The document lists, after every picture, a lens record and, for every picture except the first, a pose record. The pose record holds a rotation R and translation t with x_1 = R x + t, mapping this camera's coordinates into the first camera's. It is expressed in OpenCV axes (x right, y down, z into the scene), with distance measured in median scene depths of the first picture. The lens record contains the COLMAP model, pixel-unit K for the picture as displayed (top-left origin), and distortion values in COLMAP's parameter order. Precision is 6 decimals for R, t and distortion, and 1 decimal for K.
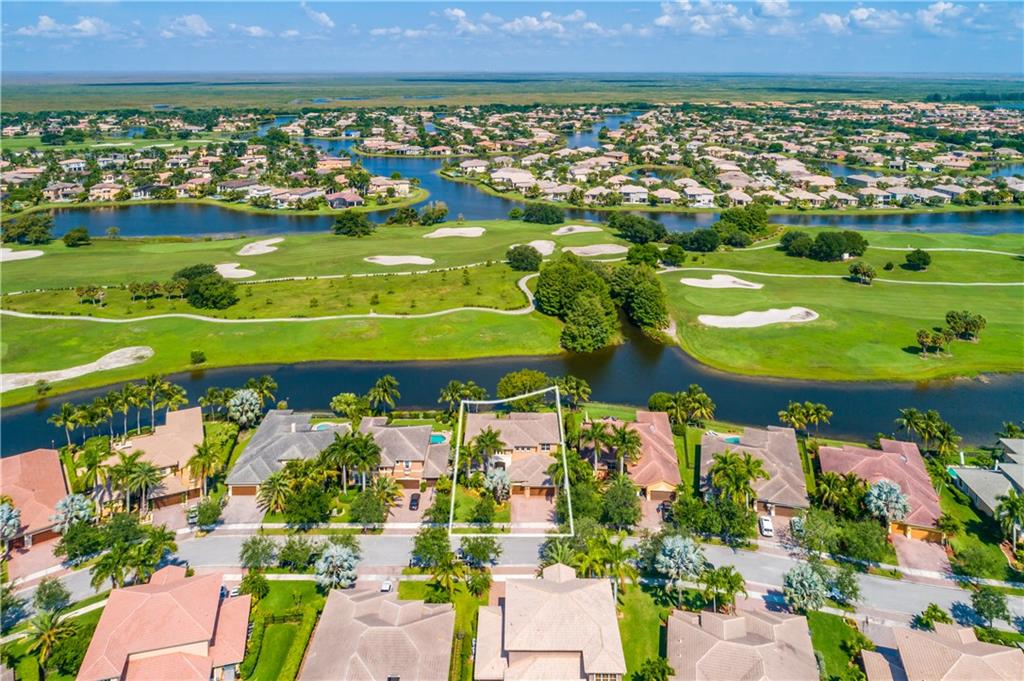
lens RADIAL K [[673.0, 0, 512.0], [0, 673.0, 340.5], [0, 0, 1]] dist [-0.006392, 0.003199]
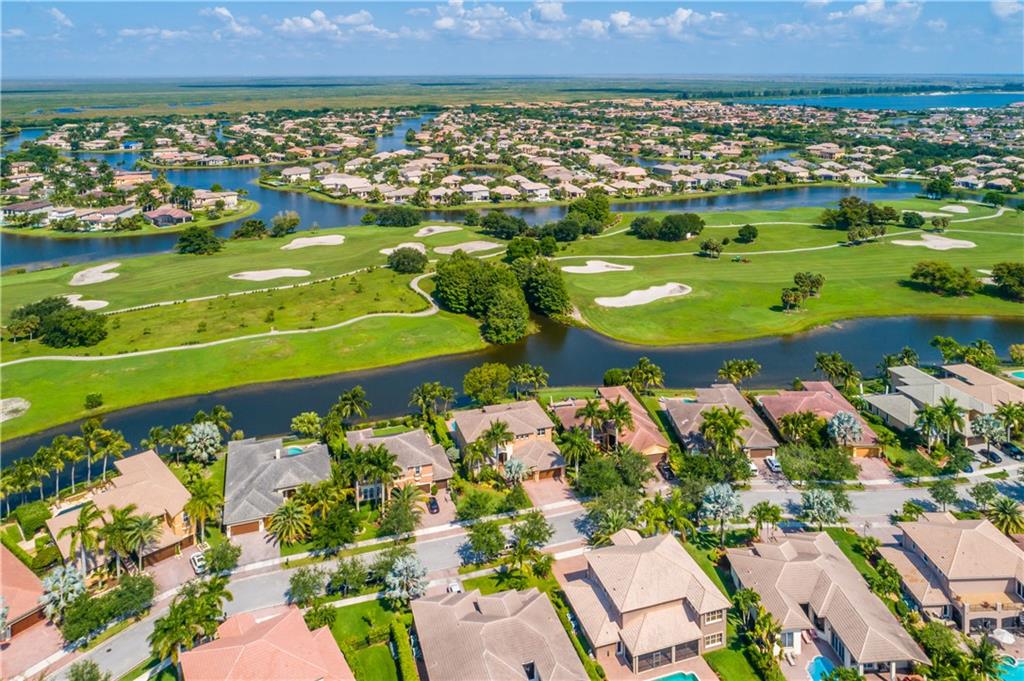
lens RADIAL K [[673.0, 0, 512.0], [0, 673.0, 340.5], [0, 0, 1]] dist [-0.006392, 0.003199]
pose [[0.953374, -0.116424, 0.278432, -0.111434], [0.117569, 0.992984, 0.012642, 0.000035], [-0.277950, 0.020683, 0.960373, 0.005086]]
